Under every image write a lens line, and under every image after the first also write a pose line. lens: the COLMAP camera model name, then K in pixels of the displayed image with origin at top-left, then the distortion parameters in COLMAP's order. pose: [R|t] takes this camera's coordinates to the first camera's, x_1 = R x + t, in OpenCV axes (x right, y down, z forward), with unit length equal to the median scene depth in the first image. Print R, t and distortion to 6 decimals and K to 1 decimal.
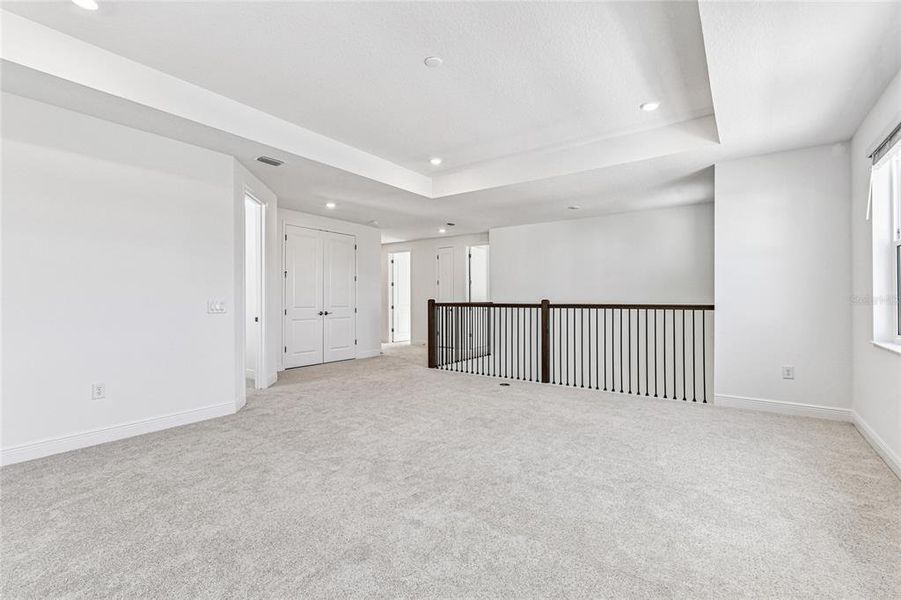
lens RADIAL K [[409.0, 0, 452.6], [0, 409.0, 295.0], [0, 0, 1]] dist [0.012542, -0.001084]
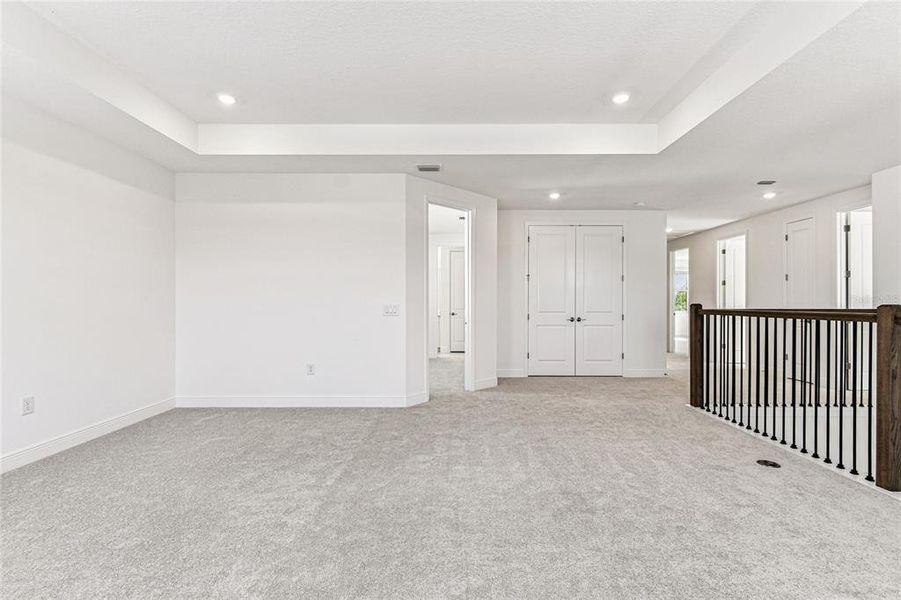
lens RADIAL K [[409.0, 0, 452.6], [0, 409.0, 305.0], [0, 0, 1]] dist [0.012542, -0.001084]
pose [[0.574413, 0.004088, -0.818556, 0.325554], [0.007780, 0.999915, 0.010453, 0.002676], [0.818529, -0.012372, 0.574332, 0.352585]]
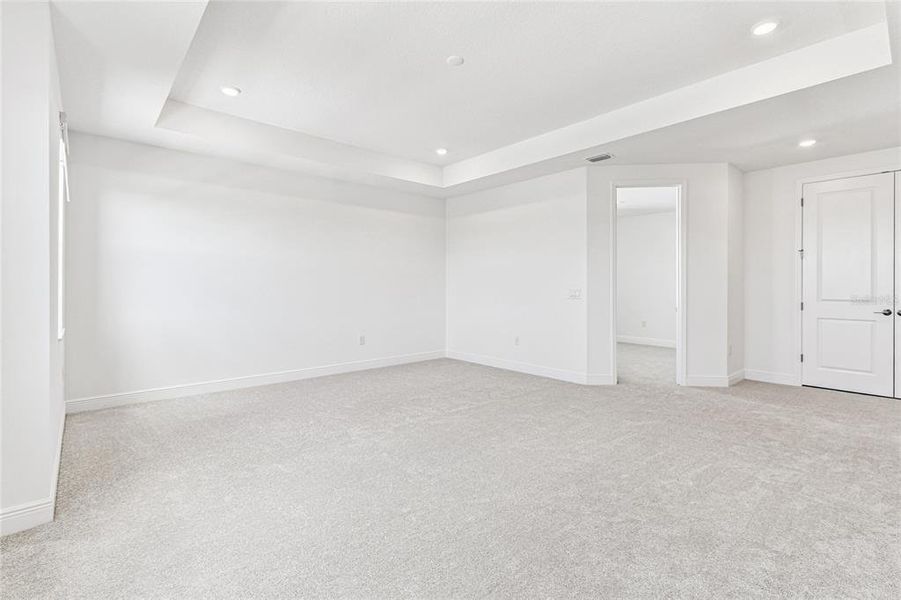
lens RADIAL K [[409.0, 0, 439.0], [0, 409.0, 292.1], [0, 0, 1]] dist [0.012542, -0.001084]
pose [[-0.241605, 0.014102, -0.970272, 0.529623], [0.009114, 0.999883, 0.012263, 0.002704], [0.970332, -0.005881, -0.241705, 0.654443]]
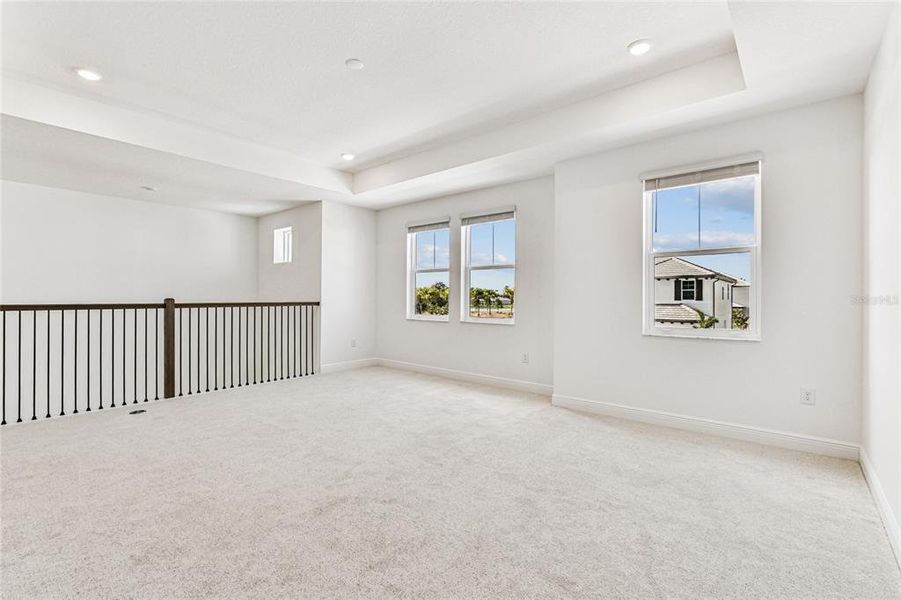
lens RADIAL K [[409.0, 0, 444.2], [0, 409.0, 296.5], [0, 0, 1]] dist [0.012542, -0.001084]
pose [[0.072388, 0.002304, 0.997374, -0.566977], [-0.010504, 0.999944, -0.001547, 0.002927], [-0.997321, -0.010364, 0.072408, 0.379004]]
